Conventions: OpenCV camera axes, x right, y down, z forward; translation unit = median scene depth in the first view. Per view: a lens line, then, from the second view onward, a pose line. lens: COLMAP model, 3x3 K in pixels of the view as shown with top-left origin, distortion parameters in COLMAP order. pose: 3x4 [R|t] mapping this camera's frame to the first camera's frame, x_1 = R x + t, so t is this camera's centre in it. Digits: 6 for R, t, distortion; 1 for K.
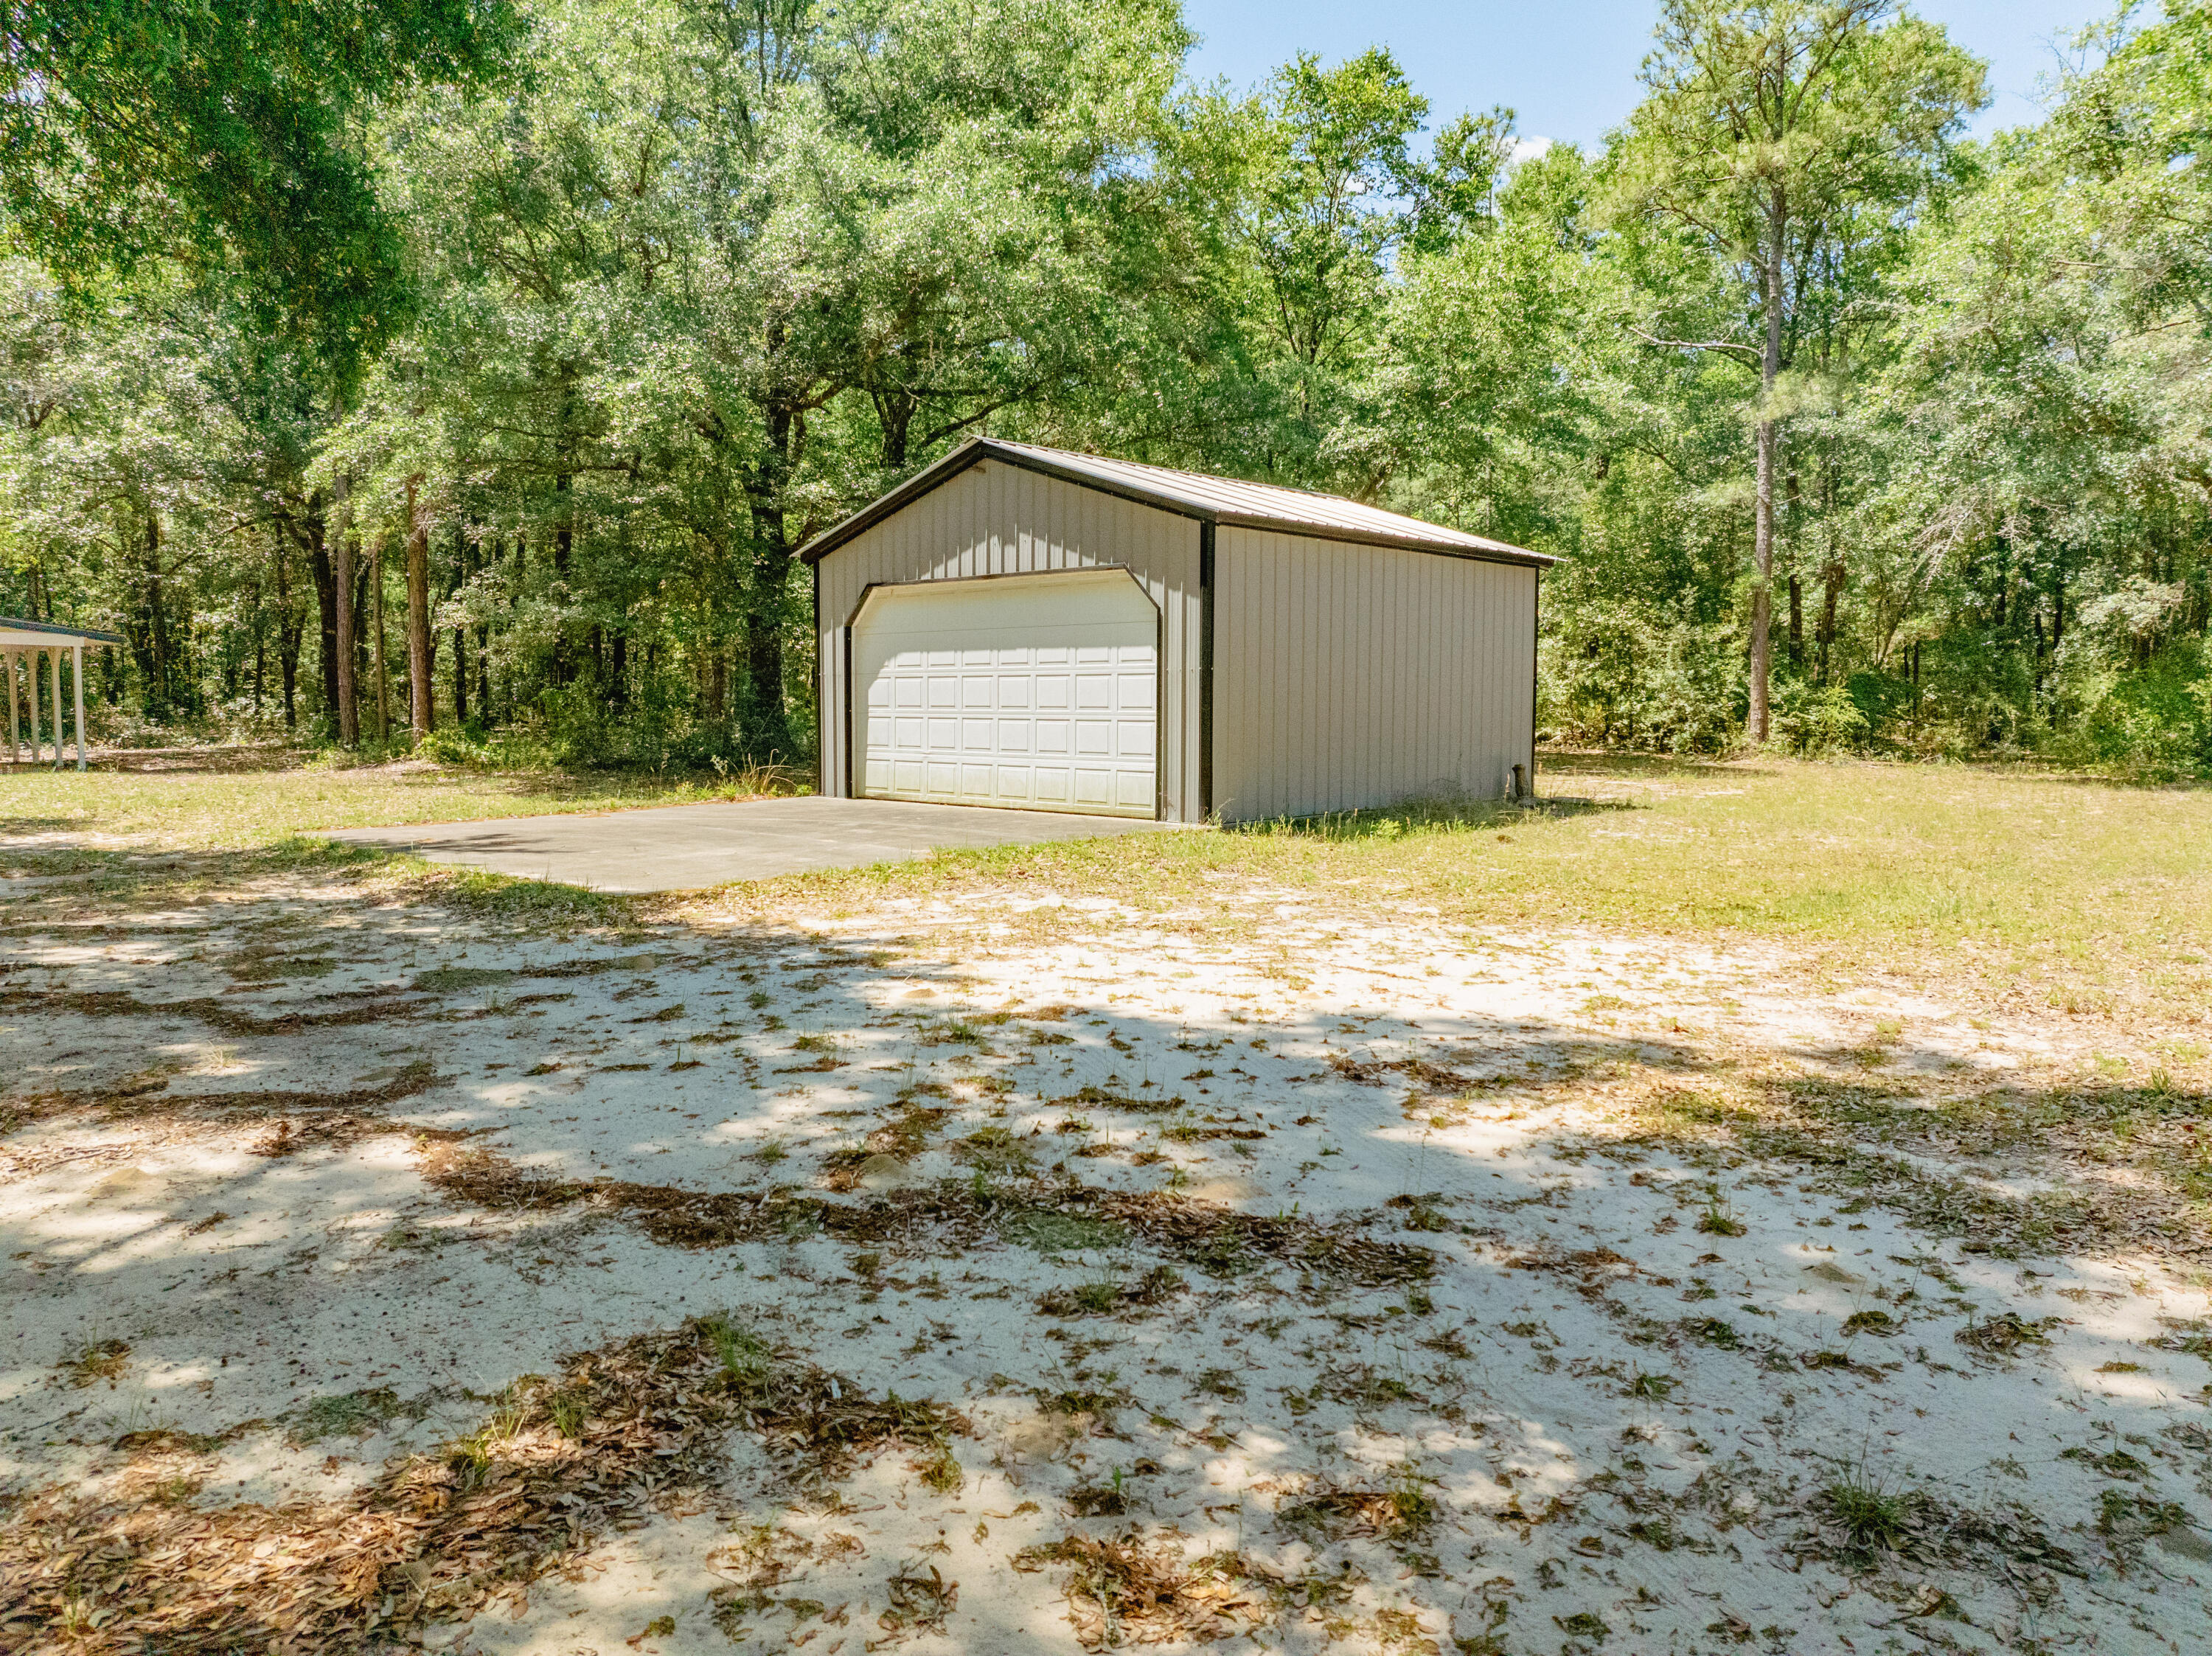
lens RADIAL K [[1546.3, 0, 1102.9], [0, 1546.3, 807.5], [0, 0, 1]] dist [-0.045466, 0.013567]
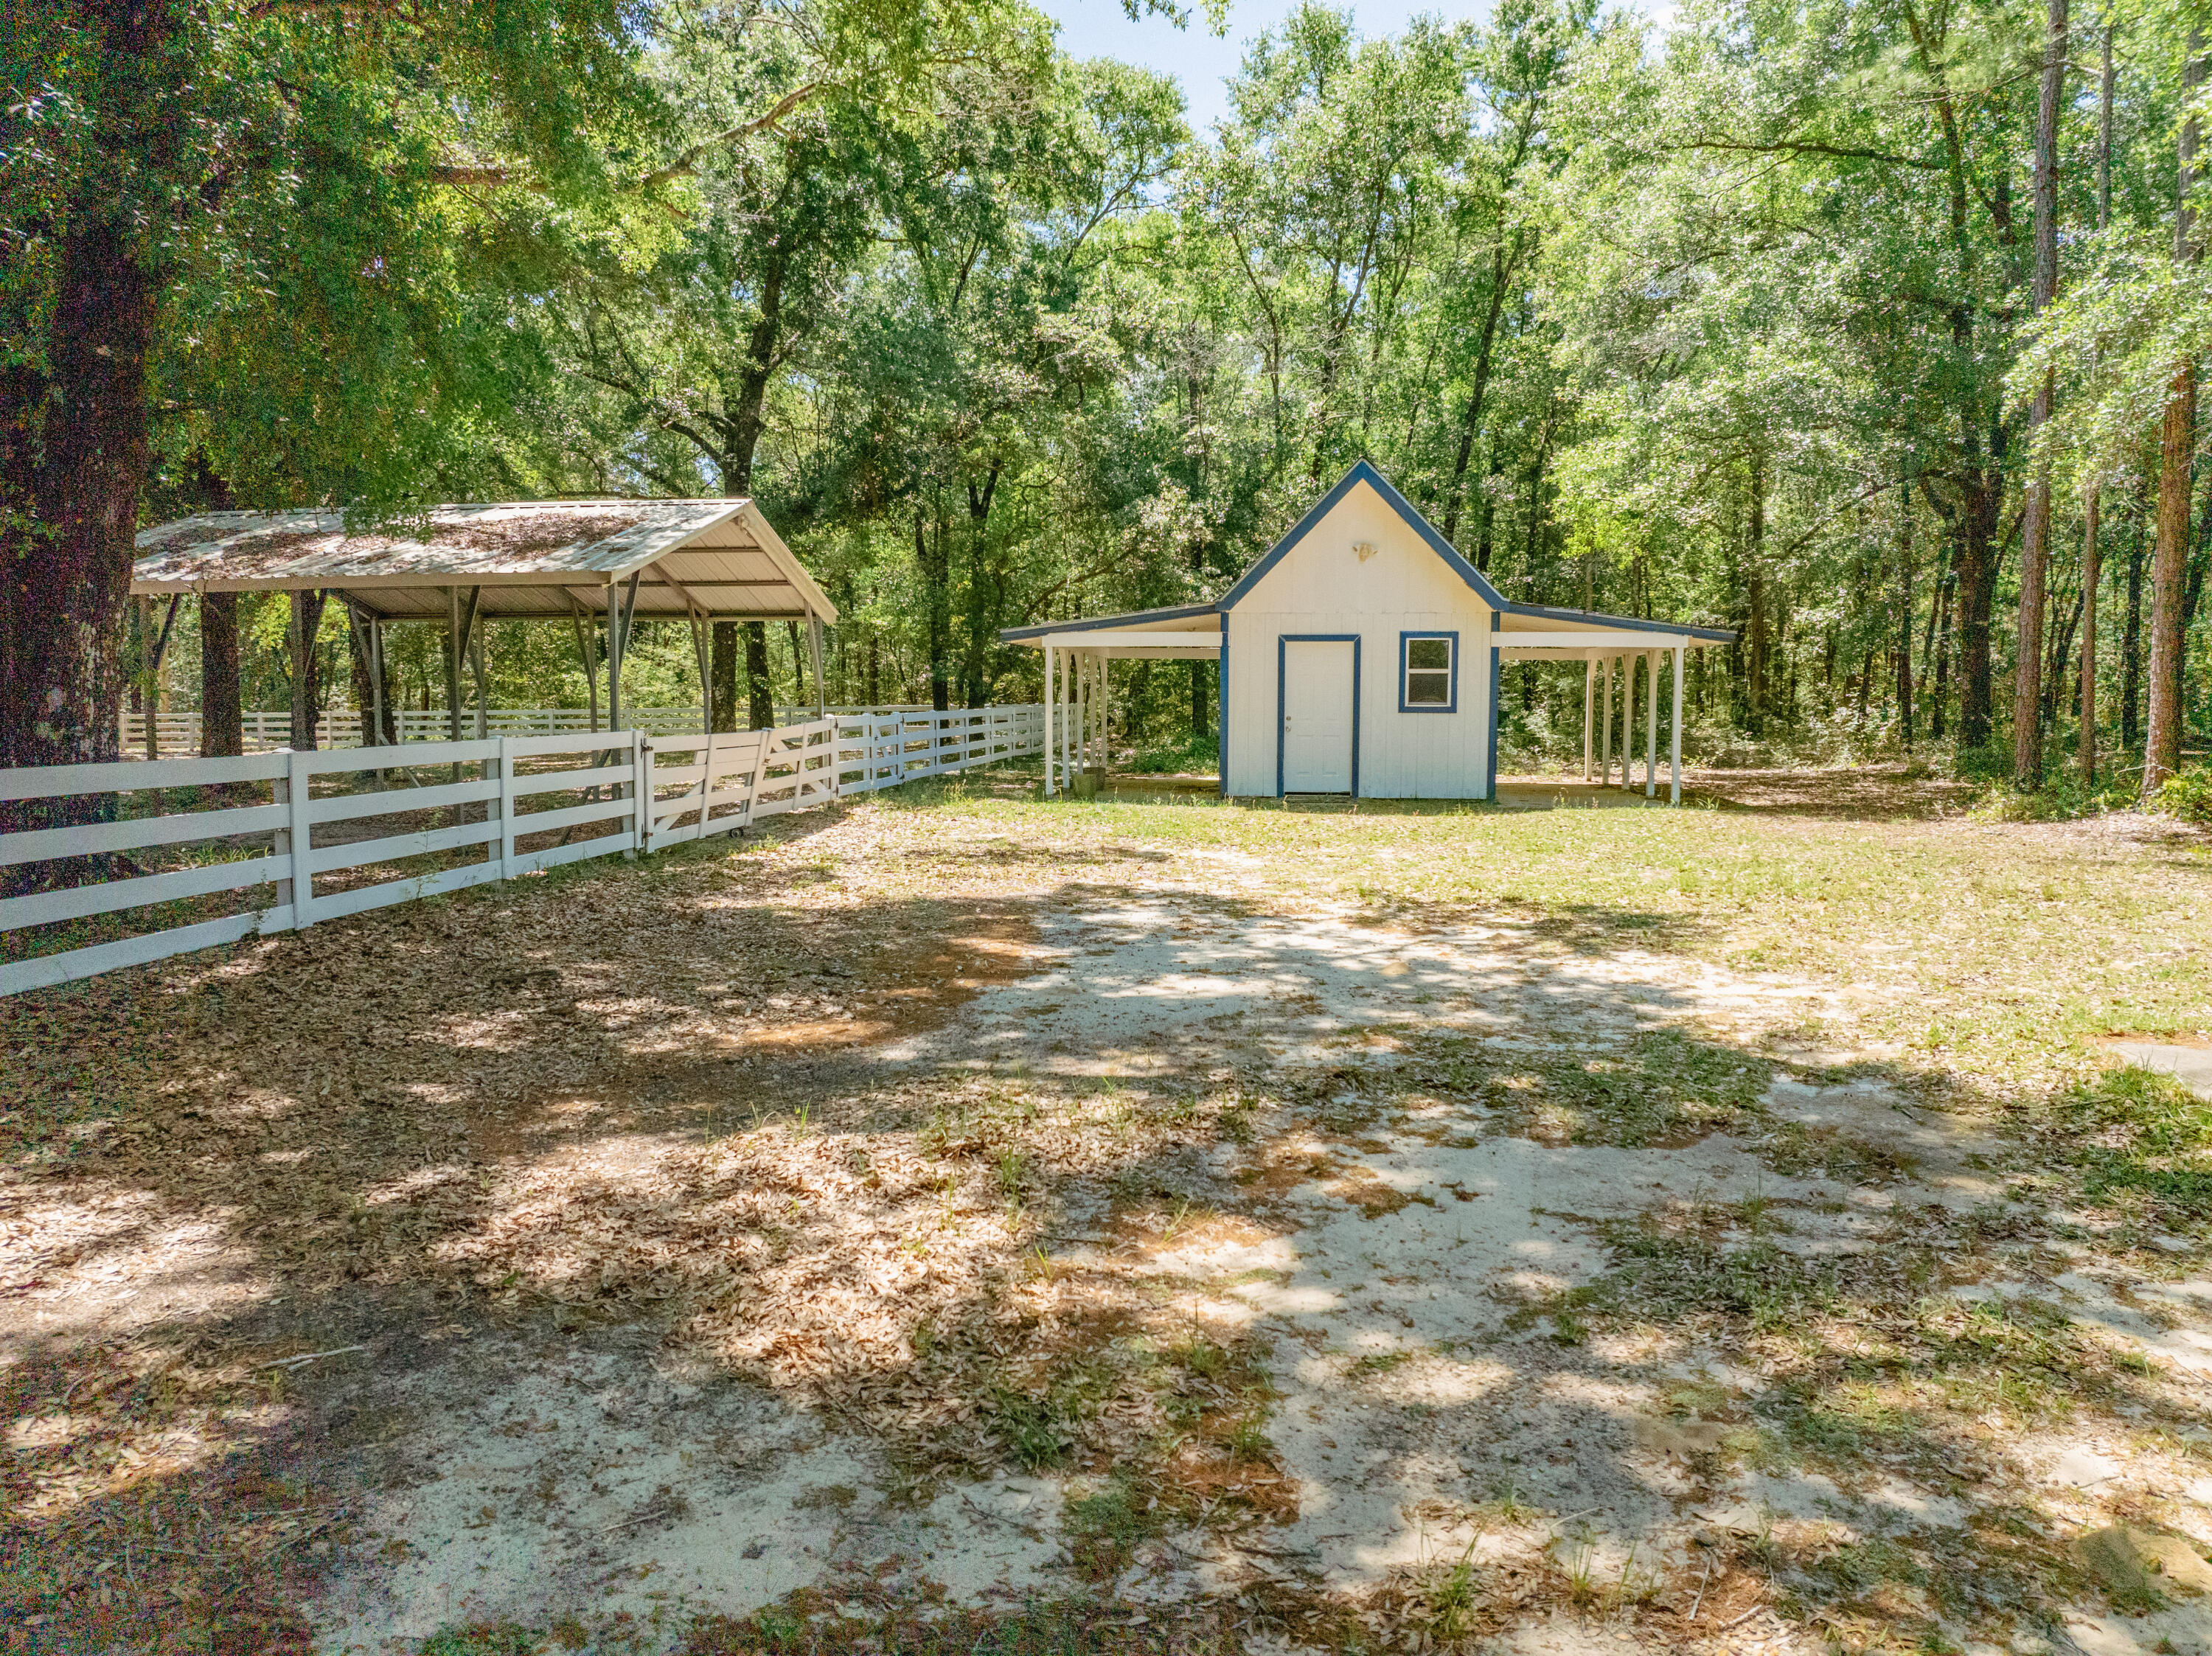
lens RADIAL K [[1546.3, 0, 1106.7], [0, 1546.3, 816.4], [0, 0, 1]] dist [-0.045466, 0.013567]
pose [[0.589536, 0.056437, -0.805768, -0.161488], [-0.054120, 0.998074, 0.030310, -0.021173], [0.805927, 0.025739, 0.591455, 0.230691]]
